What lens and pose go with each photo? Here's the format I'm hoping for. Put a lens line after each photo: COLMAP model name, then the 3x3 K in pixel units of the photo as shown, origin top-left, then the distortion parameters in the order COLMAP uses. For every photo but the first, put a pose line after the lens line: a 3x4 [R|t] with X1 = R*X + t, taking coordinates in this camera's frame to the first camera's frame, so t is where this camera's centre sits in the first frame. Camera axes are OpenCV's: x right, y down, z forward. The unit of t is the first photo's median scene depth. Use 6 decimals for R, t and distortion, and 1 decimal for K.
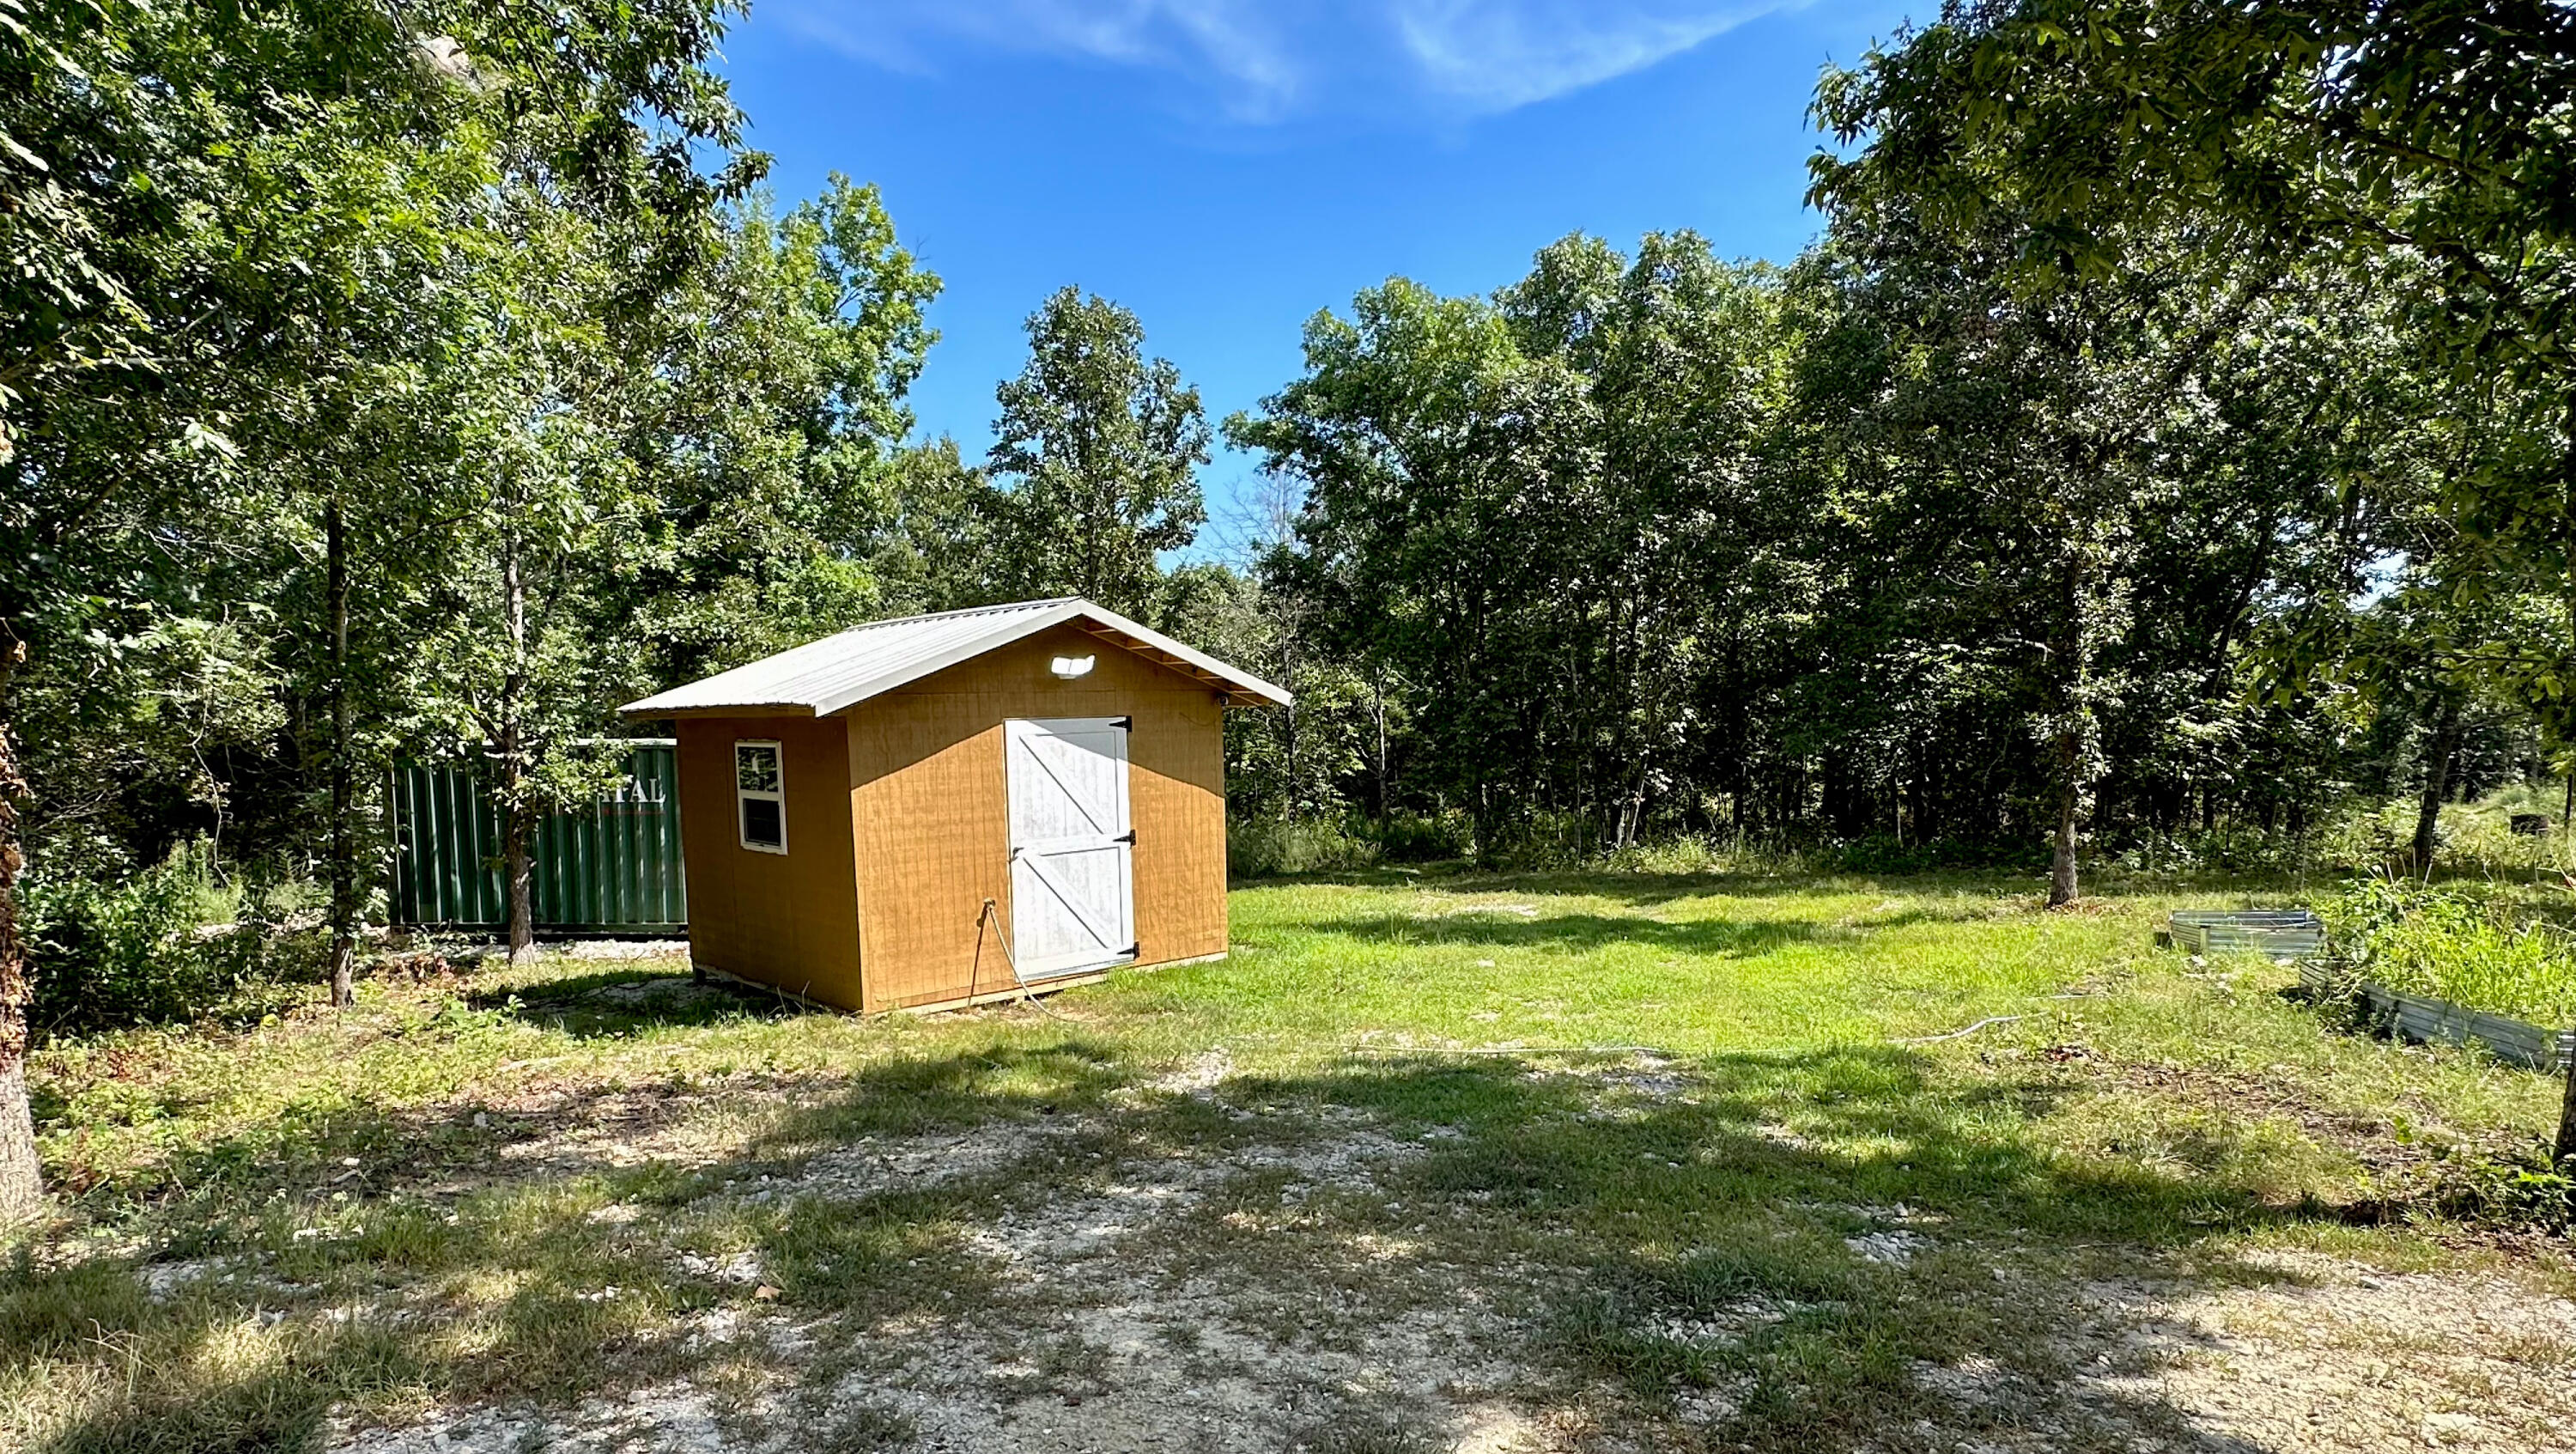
lens RADIAL K [[1416.7, 0, 1292.7], [0, 1416.7, 842.0], [0, 0, 1]] dist [-0.013177, -0.002183]
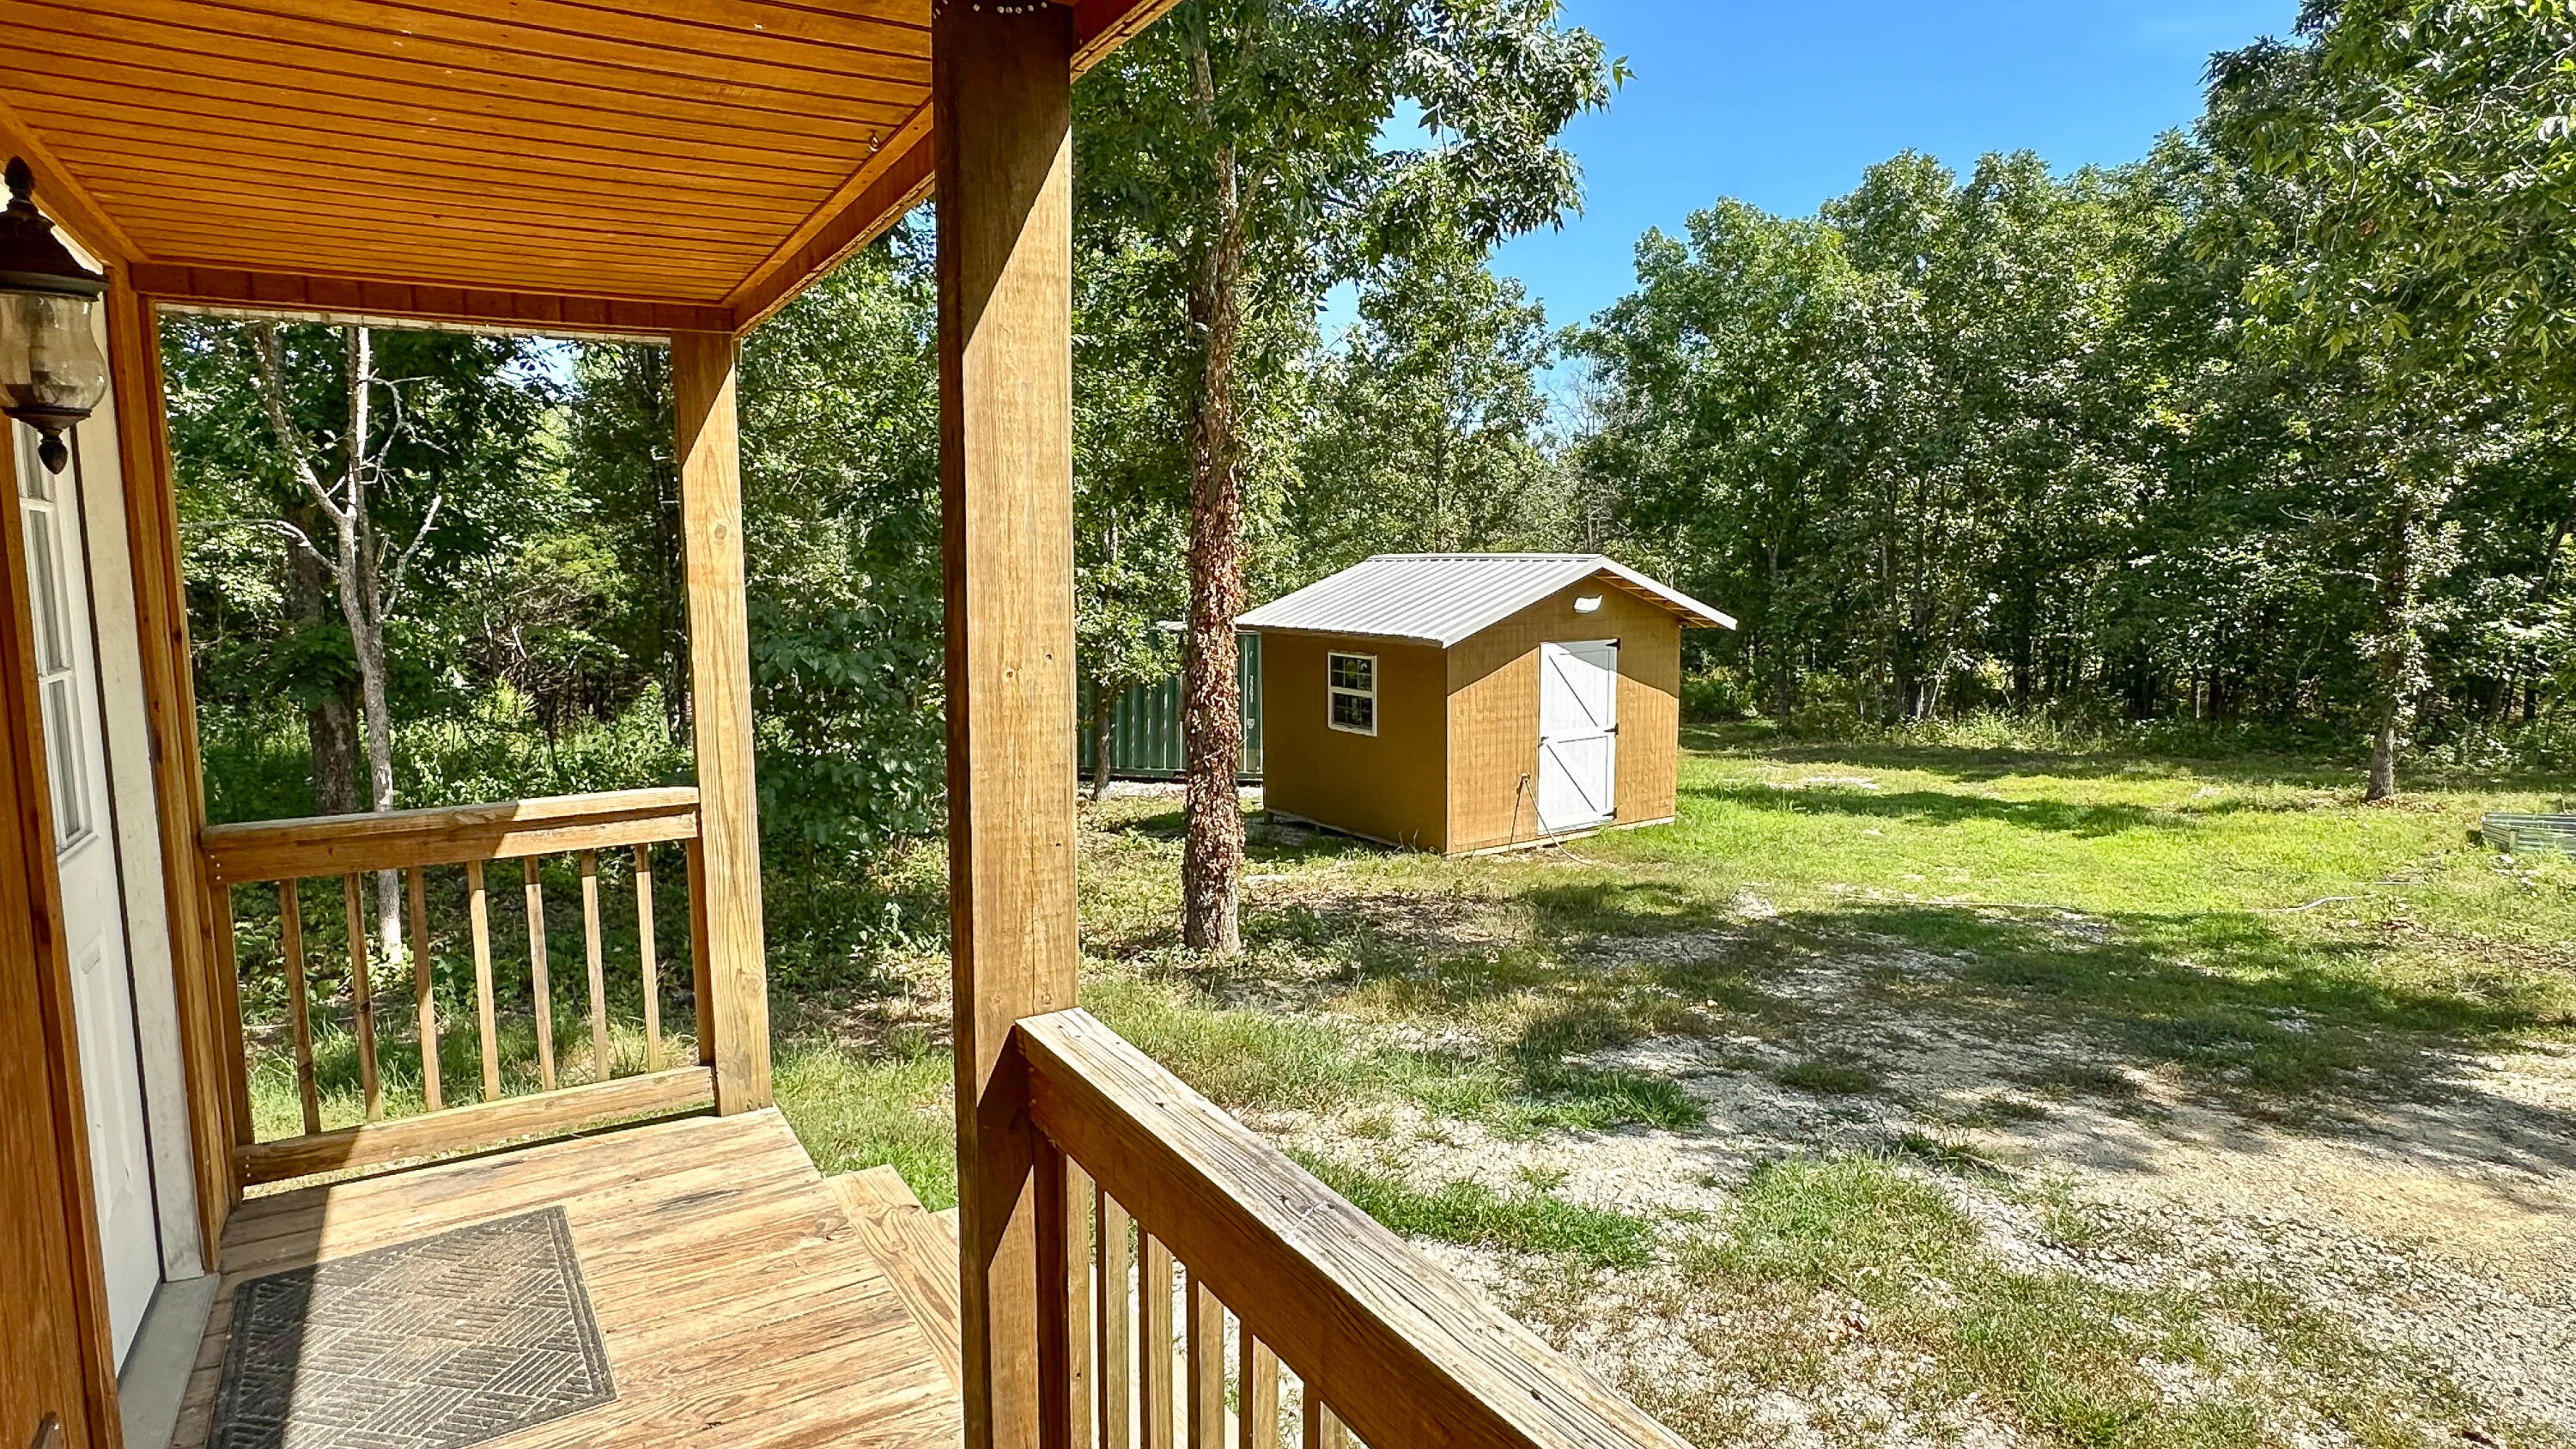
lens RADIAL K [[1386.1, 0, 1289.0], [0, 1386.1, 731.4], [0, 0, 1]] dist [-0.007975, -0.004755]
pose [[0.986919, 0.031790, -0.158052, -0.155774], [-0.026113, 0.998942, 0.037867, -0.031125], [0.159089, -0.033245, 0.986704, -0.246812]]
